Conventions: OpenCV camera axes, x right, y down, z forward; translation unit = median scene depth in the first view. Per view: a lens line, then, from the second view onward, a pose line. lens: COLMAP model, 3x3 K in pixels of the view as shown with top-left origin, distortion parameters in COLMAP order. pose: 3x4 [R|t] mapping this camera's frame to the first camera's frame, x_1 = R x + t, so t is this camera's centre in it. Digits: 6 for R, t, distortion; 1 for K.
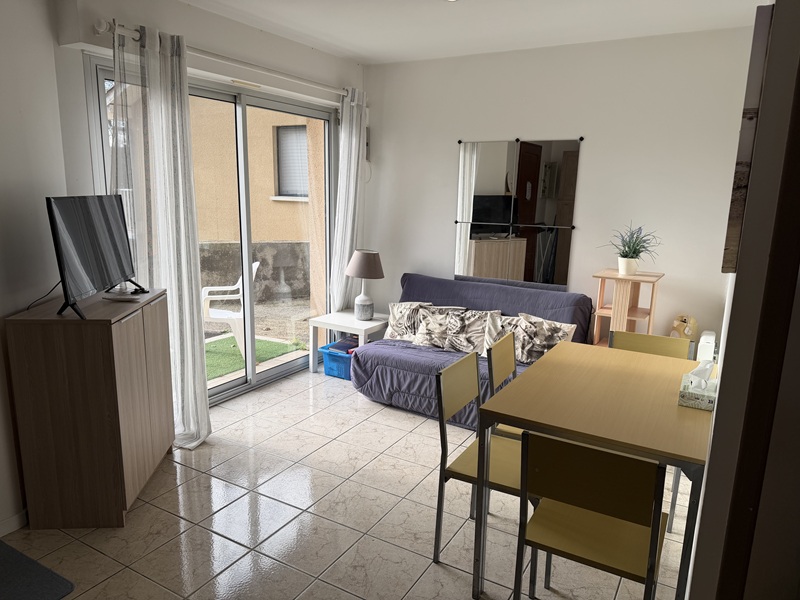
lens RADIAL K [[560.4, 0, 399.9], [0, 560.4, 303.2], [0, 0, 1]] dist [0.125525, -0.199109]
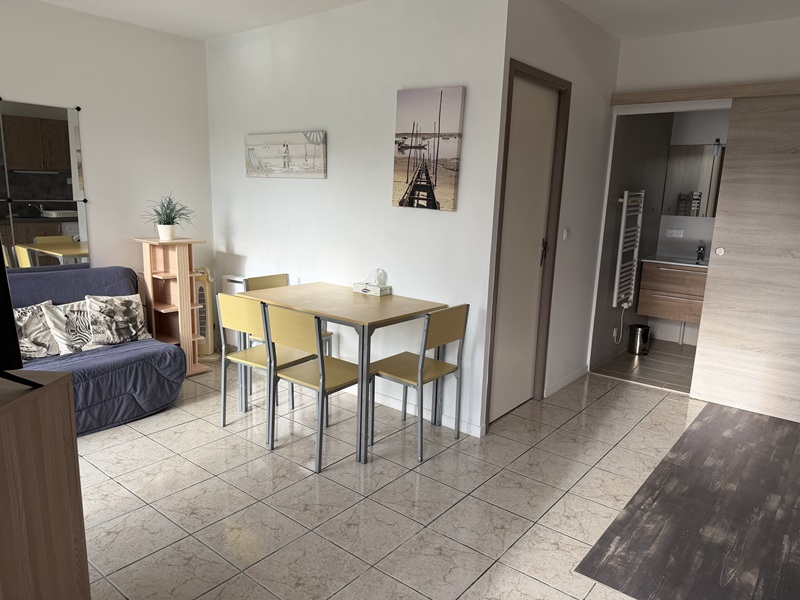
lens RADIAL K [[560.4, 0, 399.9], [0, 560.4, 303.2], [0, 0, 1]] dist [0.125525, -0.199109]
pose [[0.148428, -0.211677, 0.966003, -0.607936], [0.168858, 0.967903, 0.186148, -0.057158], [-0.974400, 0.135488, 0.179407, 0.340793]]
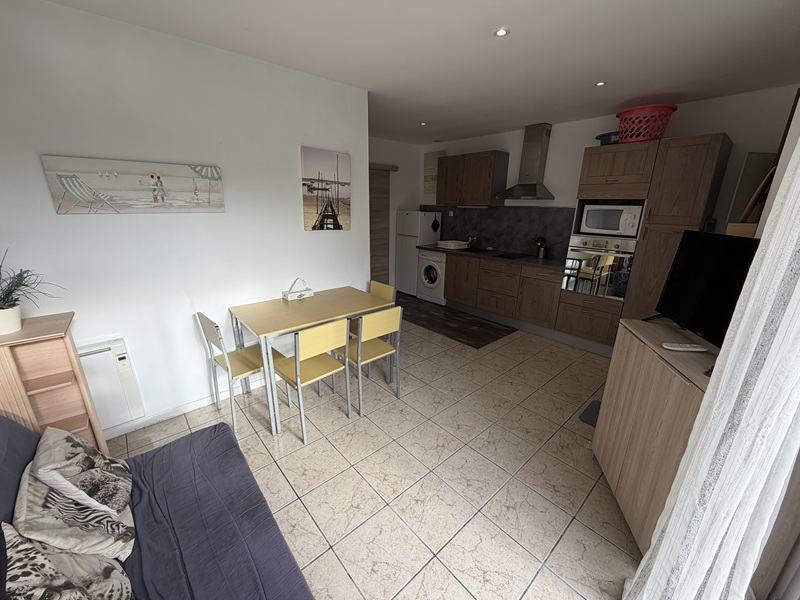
lens RADIAL K [[319.8, 0, 397.3], [0, 319.8, 298.5], [0, 0, 1]] dist [-0.000831, -0.000069]
pose [[-0.947570, -0.124029, 0.294495, -0.134000], [0.029695, 0.883435, 0.467611, -0.232584], [-0.318164, 0.451840, -0.833434, 1.077059]]
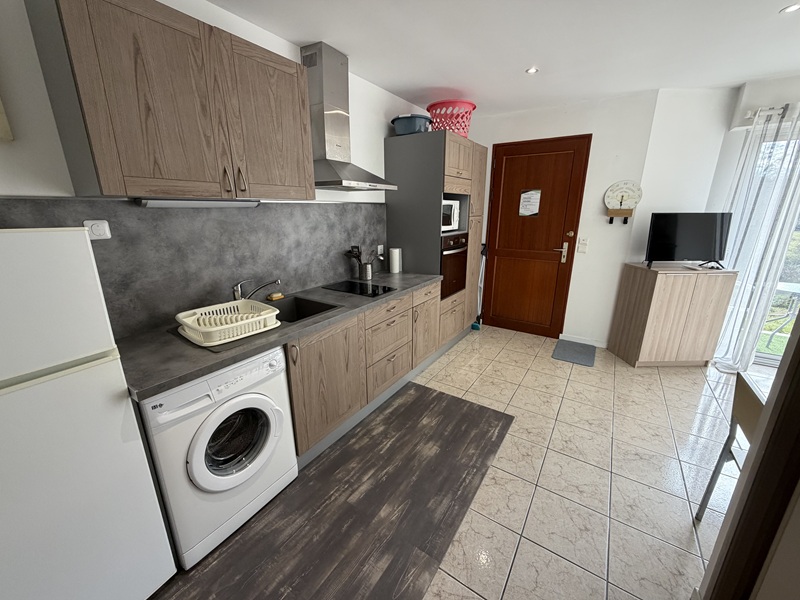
lens RADIAL K [[319.8, 0, 397.3], [0, 319.8, 298.5], [0, 0, 1]] dist [-0.000831, -0.000069]
pose [[-0.061332, 0.247802, -0.966867, 0.440514], [-0.198144, 0.946388, 0.255123, 0.006881], [0.978252, 0.207227, -0.008943, 0.052928]]
